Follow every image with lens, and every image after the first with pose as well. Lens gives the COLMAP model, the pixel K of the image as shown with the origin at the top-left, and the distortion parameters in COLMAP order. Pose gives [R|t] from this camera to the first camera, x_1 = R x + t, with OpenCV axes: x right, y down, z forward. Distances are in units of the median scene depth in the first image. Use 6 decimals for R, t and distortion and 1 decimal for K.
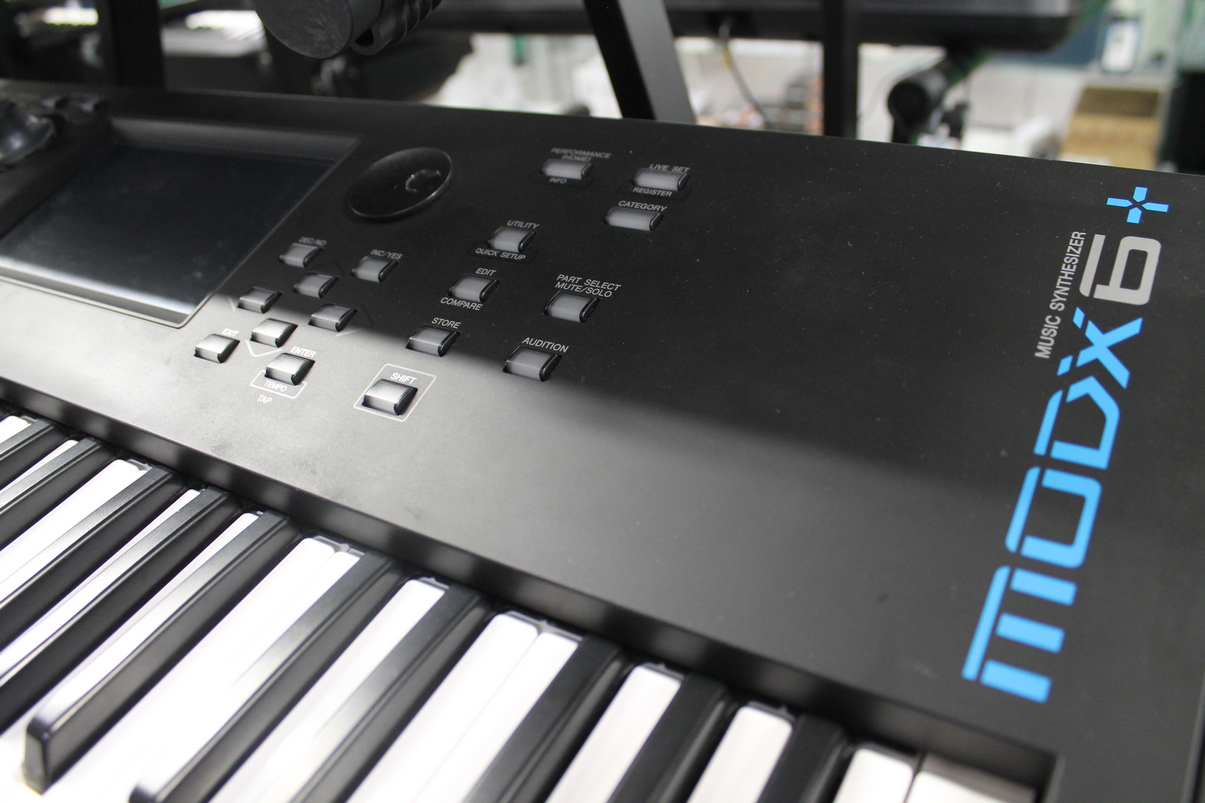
lens RADIAL K [[977.7, 0, 602.5], [0, 977.7, 401.5], [0, 0, 1]] dist [-0.178106, 0.149423]
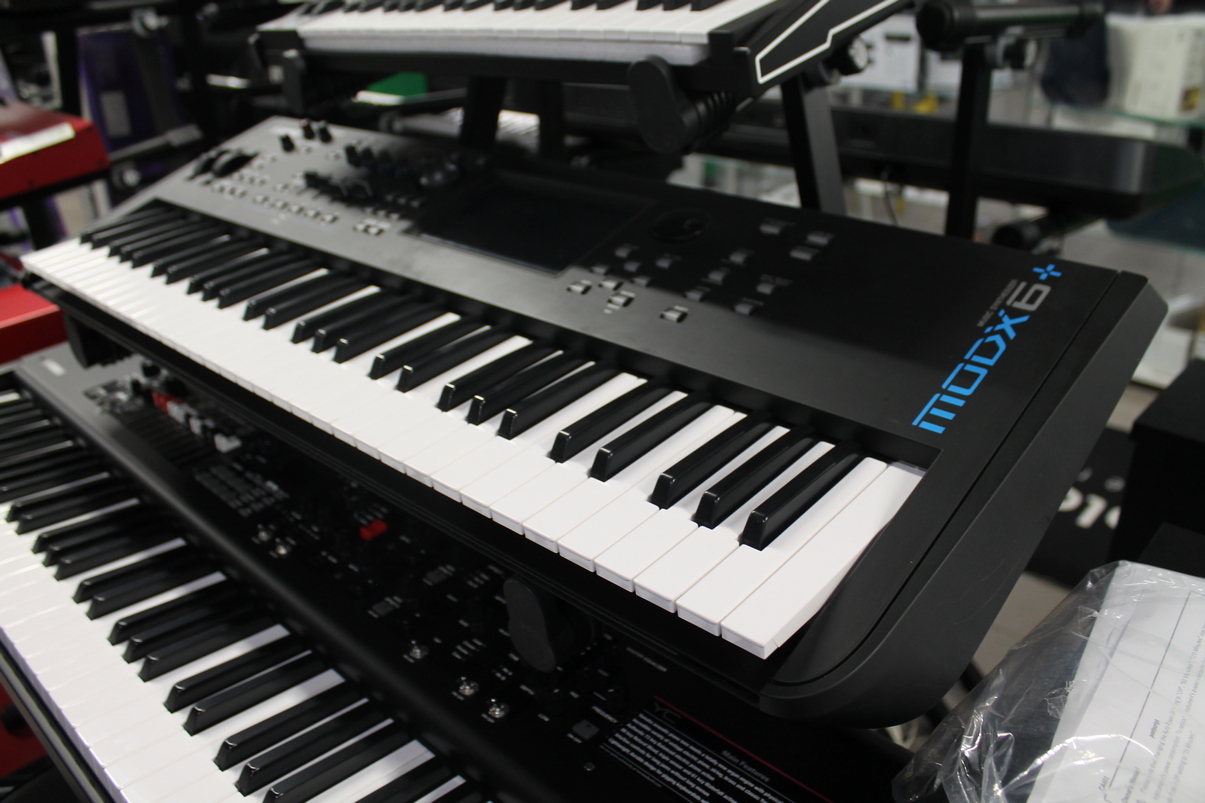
lens RADIAL K [[977.7, 0, 602.5], [0, 977.7, 401.5], [0, 0, 1]] dist [-0.178106, 0.149423]
pose [[0.976235, 0.157187, -0.149187, -0.029010], [-0.173697, 0.979194, -0.104919, 0.434291], [0.129591, 0.128338, 0.983227, -1.081817]]
